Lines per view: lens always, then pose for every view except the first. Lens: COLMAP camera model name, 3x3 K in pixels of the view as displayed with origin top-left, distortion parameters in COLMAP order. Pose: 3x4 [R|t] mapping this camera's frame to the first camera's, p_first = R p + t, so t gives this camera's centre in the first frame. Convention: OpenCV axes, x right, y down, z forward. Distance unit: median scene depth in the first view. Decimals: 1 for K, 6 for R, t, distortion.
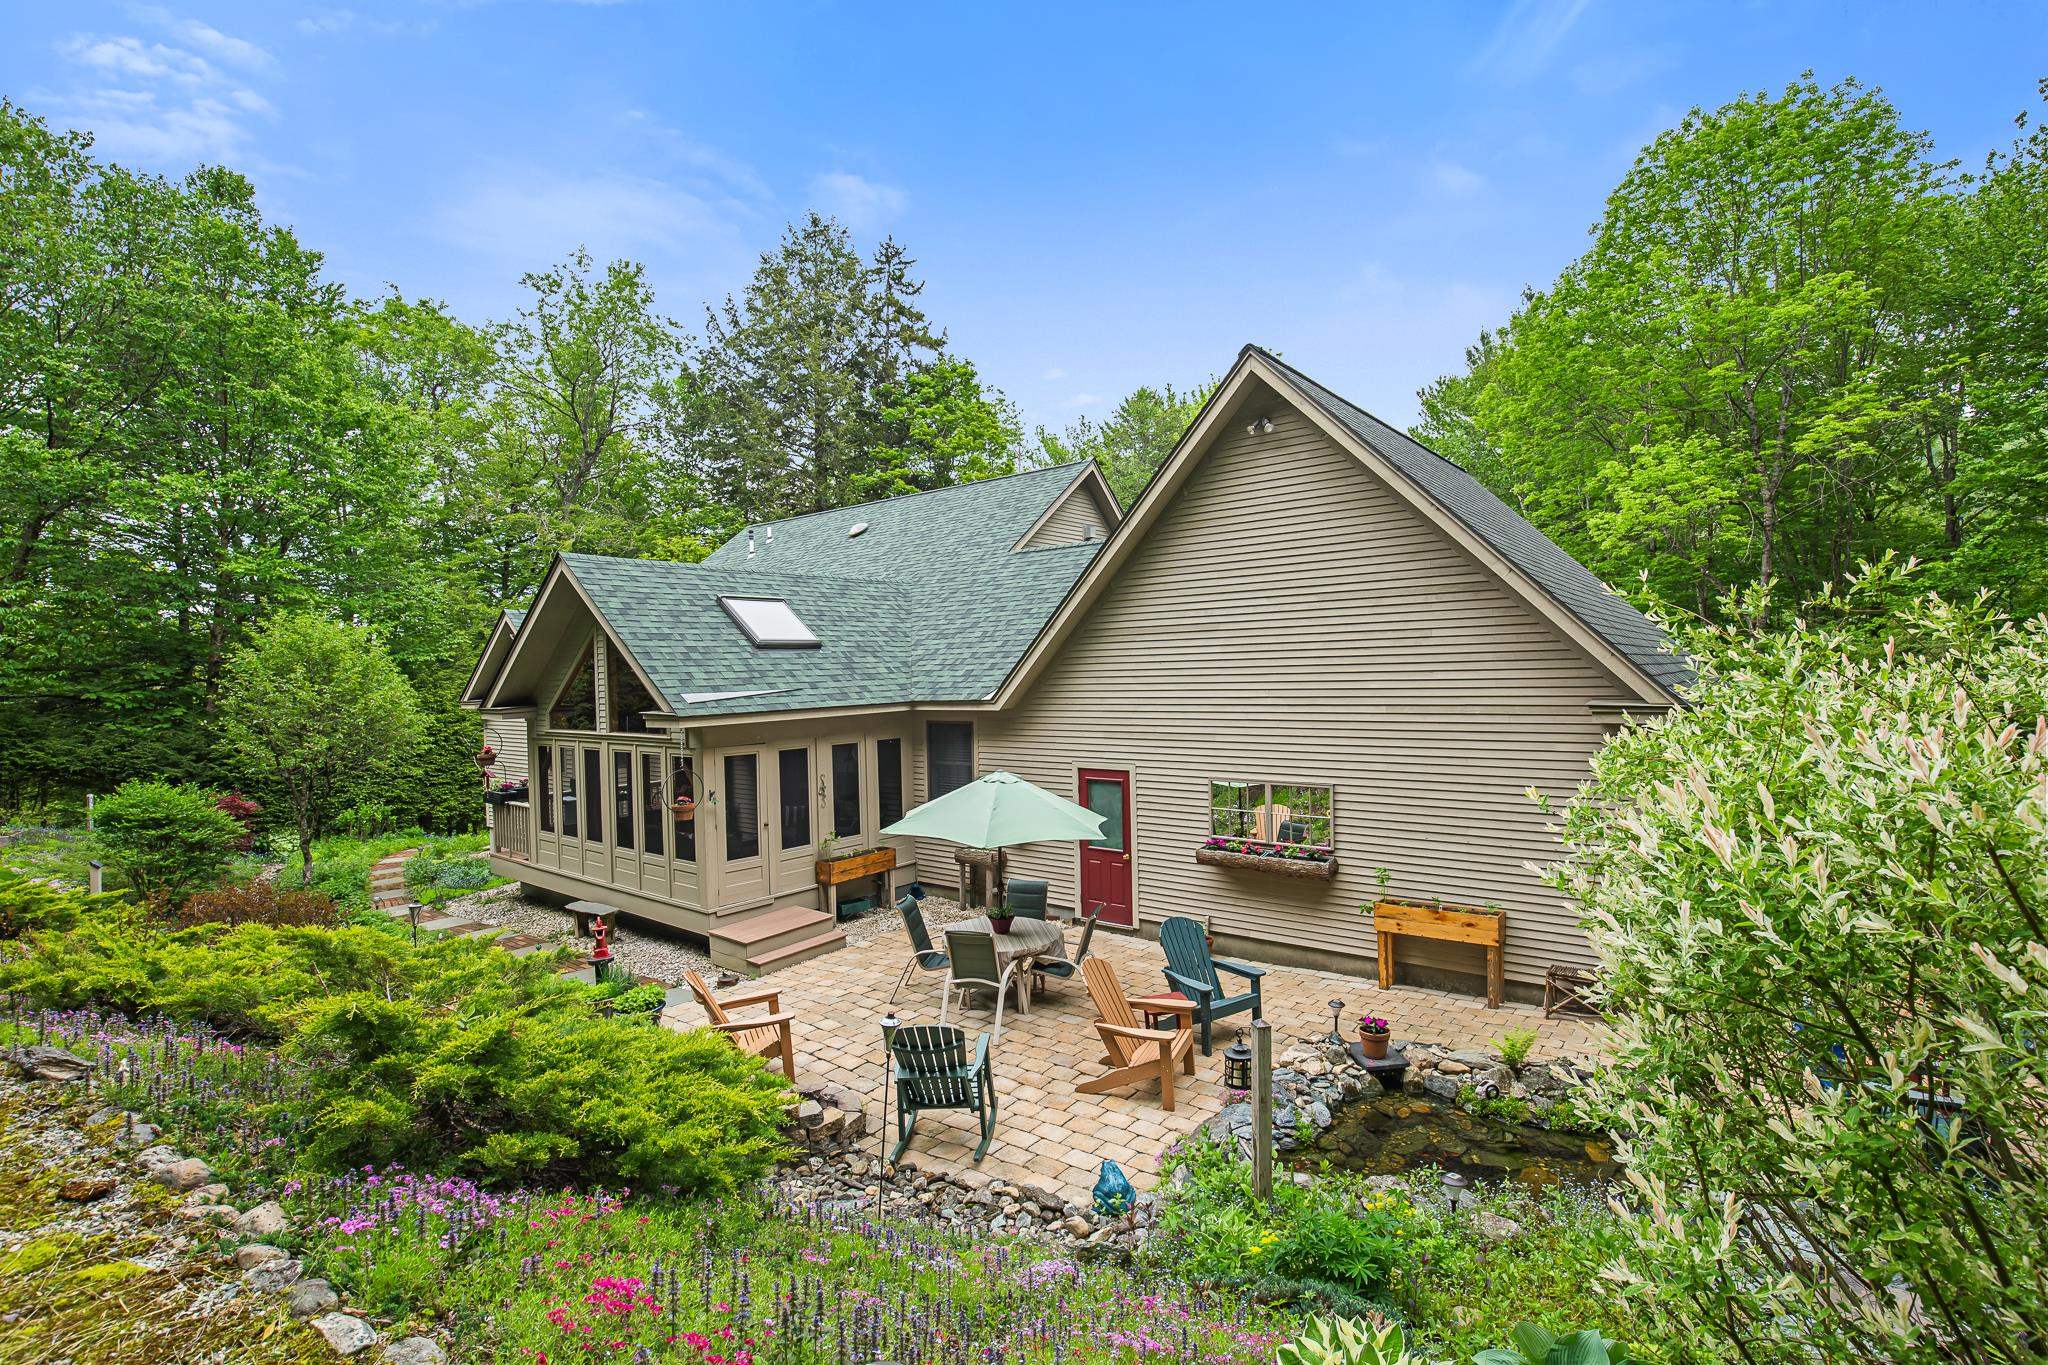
lens RADIAL K [[935.4, 0, 1020.2], [0, 935.4, 683.2], [0, 0, 1]] dist [-0.032288, -0.000191]
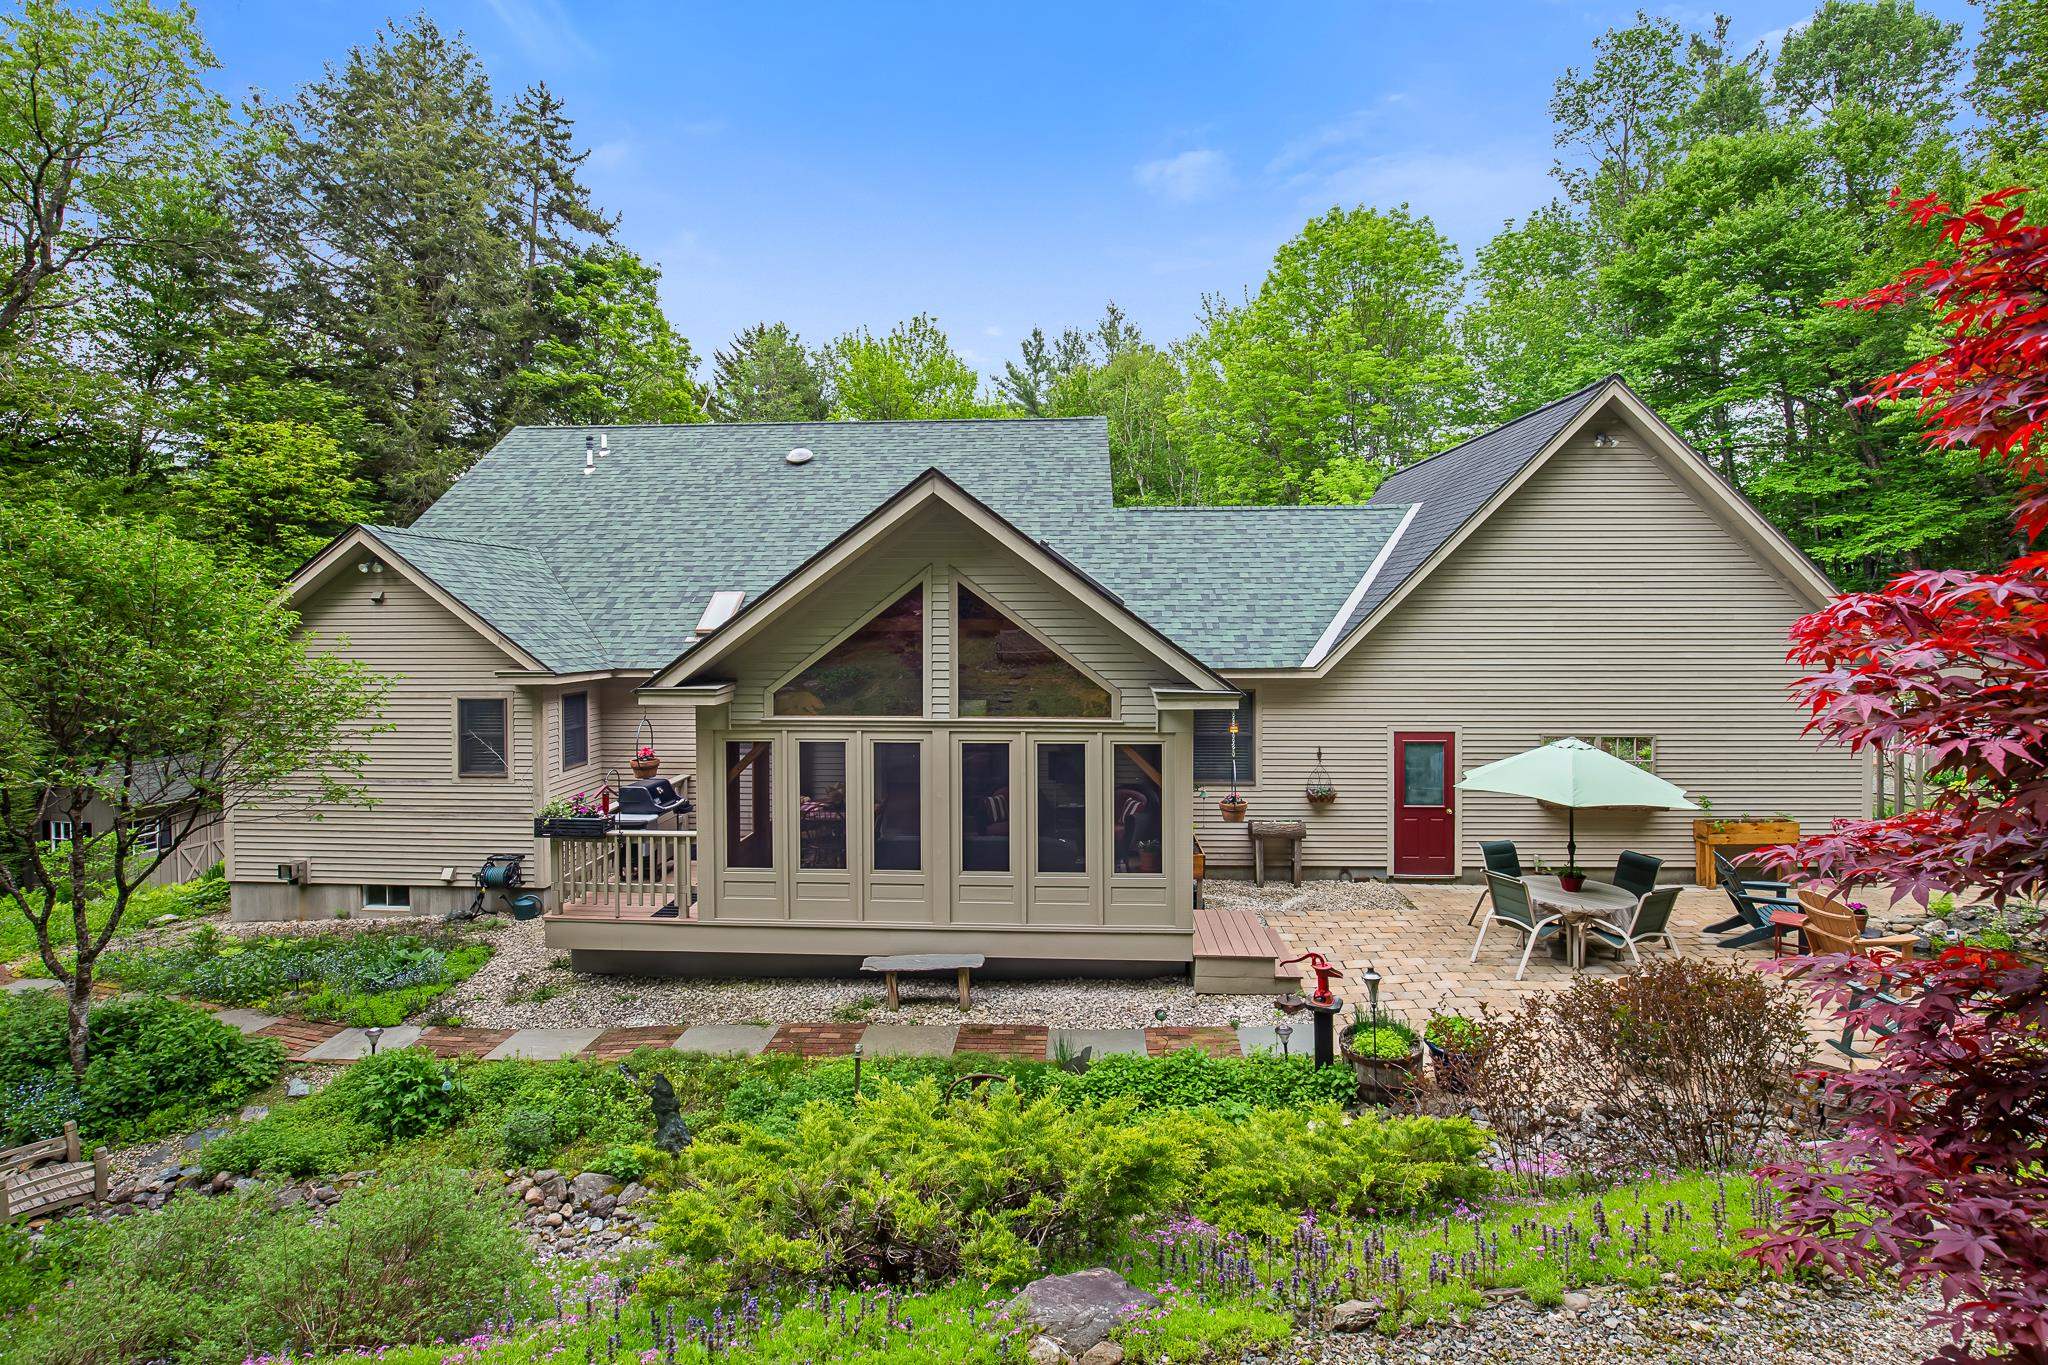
lens RADIAL K [[935.4, 0, 1020.3], [0, 935.4, 621.0], [0, 0, 1]] dist [-0.032288, -0.000191]
pose [[0.809484, 0.016051, 0.586923, -0.858700], [-0.007456, 0.999827, -0.017061, -0.011960], [-0.587095, 0.009434, 0.809463, 0.388397]]
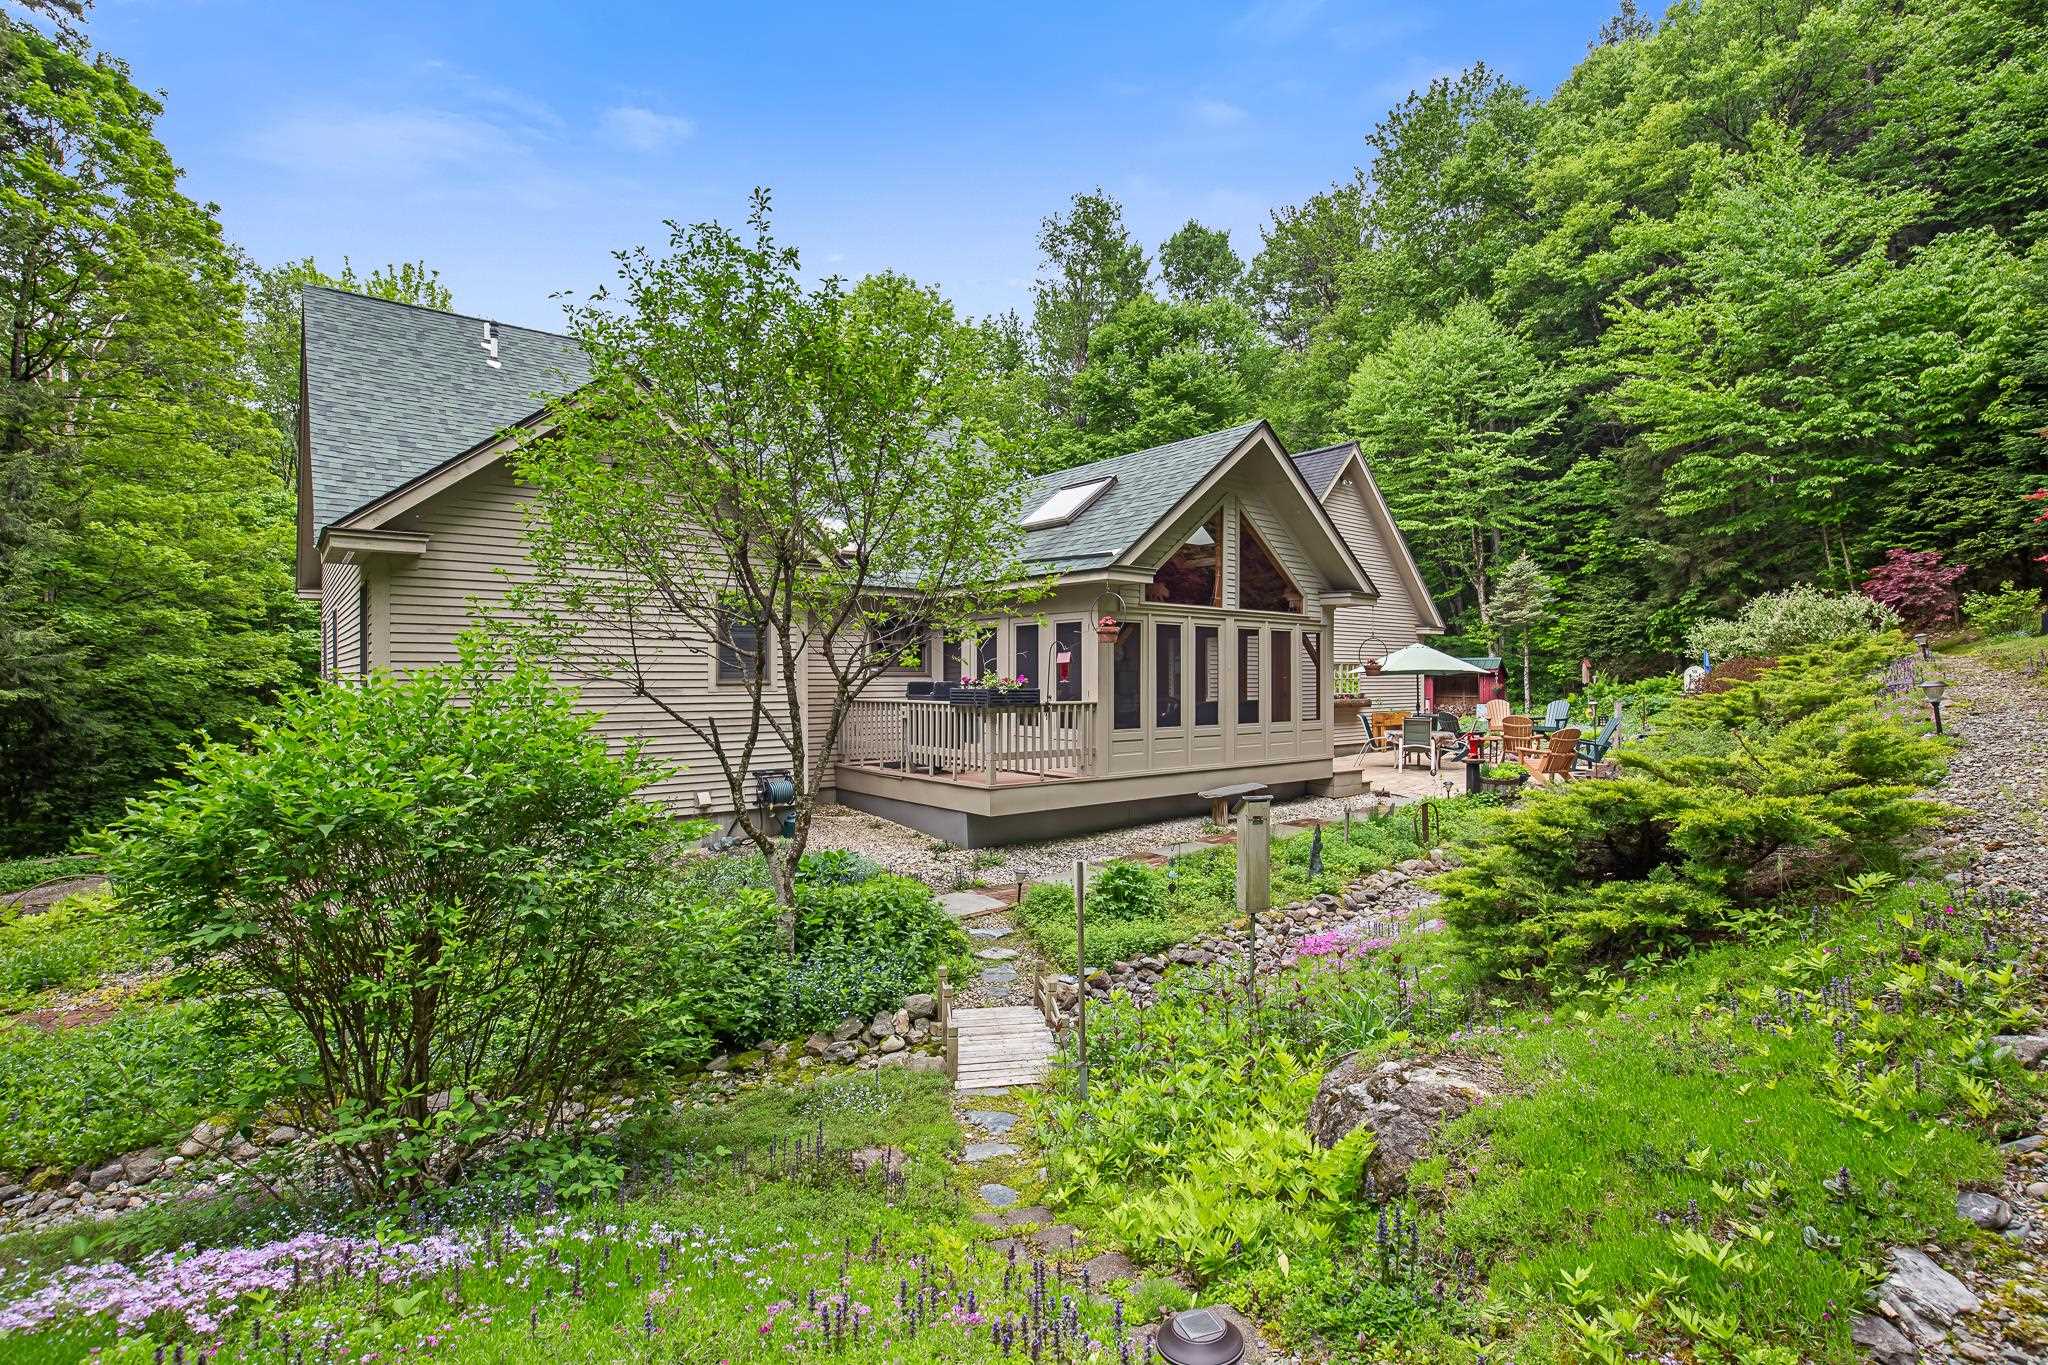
lens RADIAL K [[935.4, 0, 1026.0], [0, 935.4, 678.1], [0, 0, 1]] dist [-0.032288, -0.000191]
pose [[0.229444, 0.015822, 0.973193, -1.430899], [0.007709, 0.999807, -0.018072, 0.130563], [-0.973291, 0.011649, 0.229277, 0.970358]]
